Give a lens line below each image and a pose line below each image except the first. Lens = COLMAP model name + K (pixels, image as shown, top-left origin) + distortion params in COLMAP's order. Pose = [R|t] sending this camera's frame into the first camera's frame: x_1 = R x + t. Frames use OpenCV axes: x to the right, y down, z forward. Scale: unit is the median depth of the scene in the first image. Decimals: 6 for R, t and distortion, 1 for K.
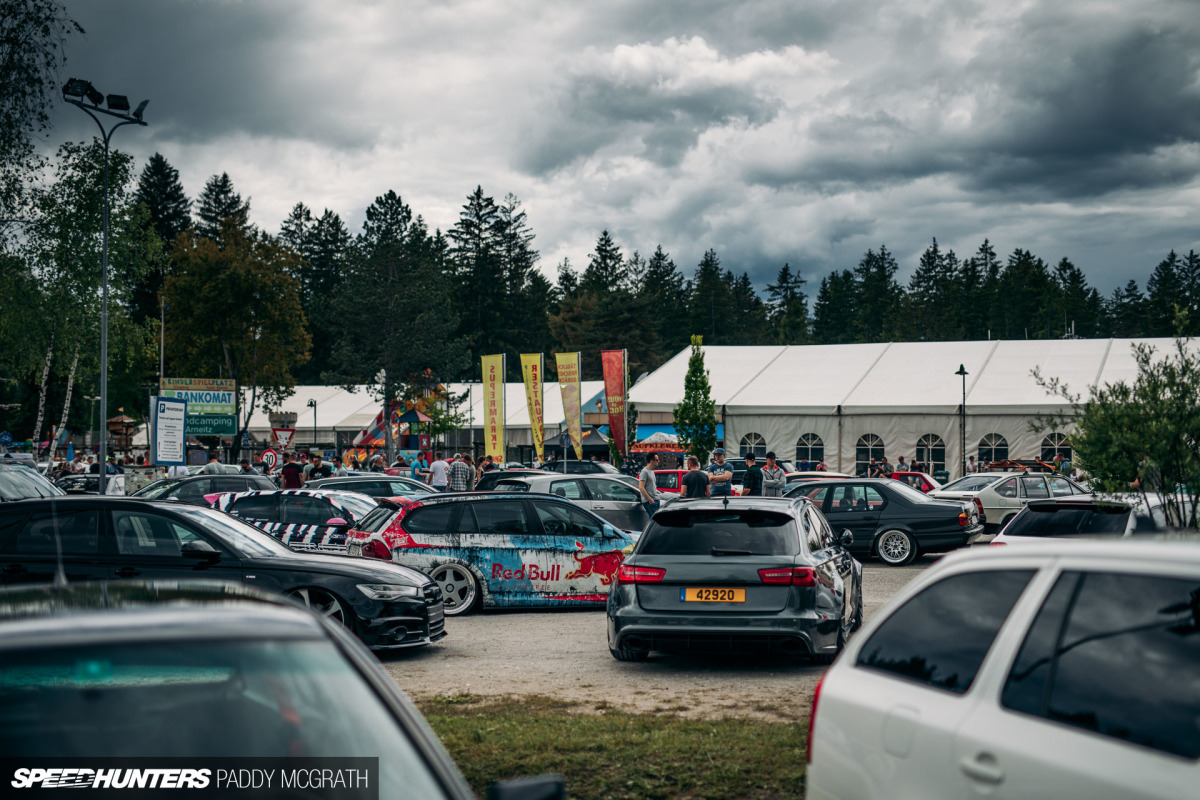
lens RADIAL K [[1707.3, 0, 604.2], [0, 1707.3, 402.8], [0, 0, 1]] dist [0.019029, 0.000000]
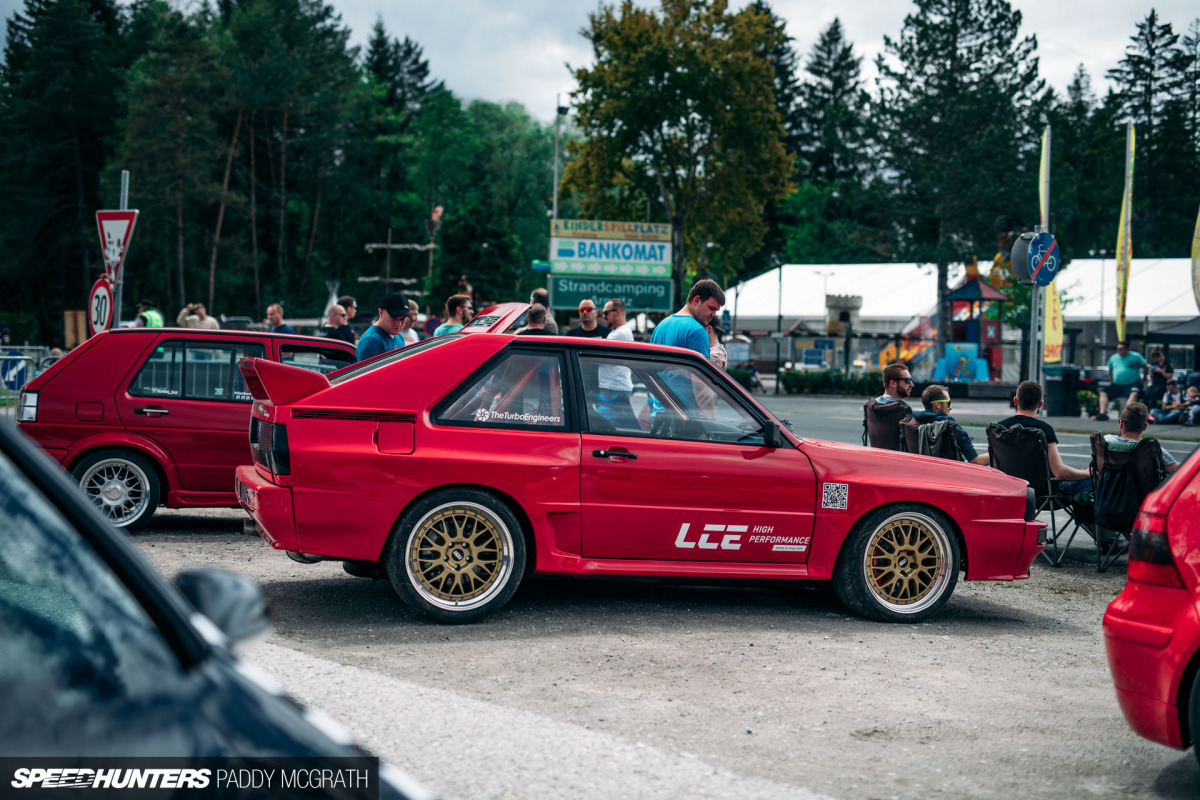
lens RADIAL K [[1707.3, 0, 604.7], [0, 1707.3, 398.4], [0, 0, 1]] dist [0.019029, 0.000000]
pose [[0.919323, 0.032909, -0.392125, 0.007022], [-0.013269, 0.998523, 0.052691, 0.008984], [0.393280, -0.043237, 0.918402, 0.197295]]
